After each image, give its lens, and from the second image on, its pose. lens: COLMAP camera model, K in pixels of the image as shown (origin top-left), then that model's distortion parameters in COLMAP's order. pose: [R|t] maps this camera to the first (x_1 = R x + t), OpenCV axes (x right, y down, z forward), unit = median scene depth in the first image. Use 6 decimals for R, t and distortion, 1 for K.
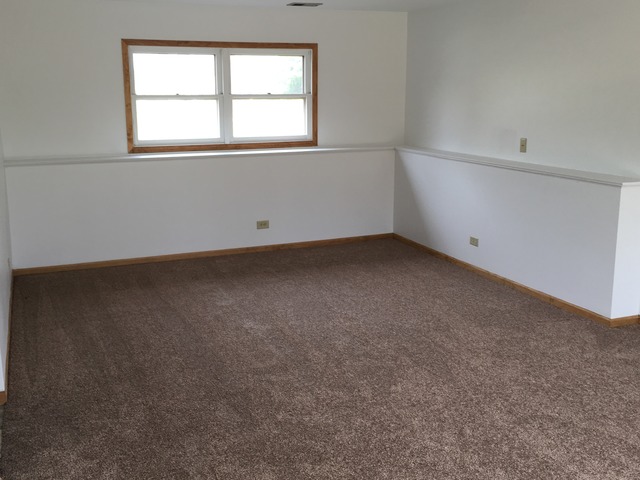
lens RADIAL K [[715.2, 0, 315.8], [0, 715.2, 236.4], [0, 0, 1]] dist [0.058981, 0.011056]
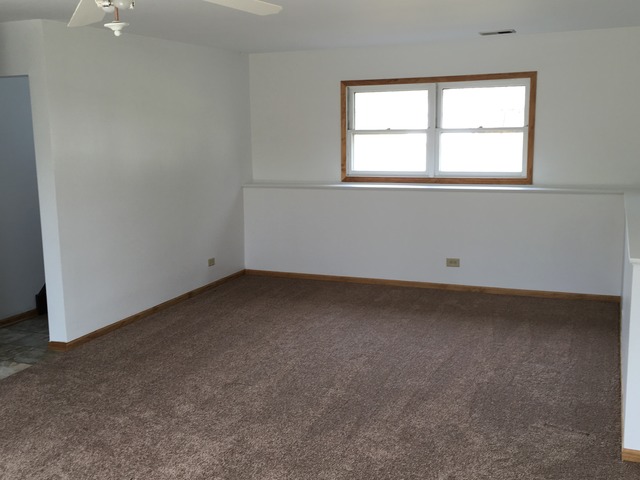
lens RADIAL K [[715.2, 0, 315.8], [0, 715.2, 236.4], [0, 0, 1]] dist [0.058981, 0.011056]
pose [[0.686394, 0.106287, -0.719421, 0.497825], [-0.133779, 0.990834, 0.018748, -0.045590], [0.714819, 0.083375, 0.694321, 0.200619]]
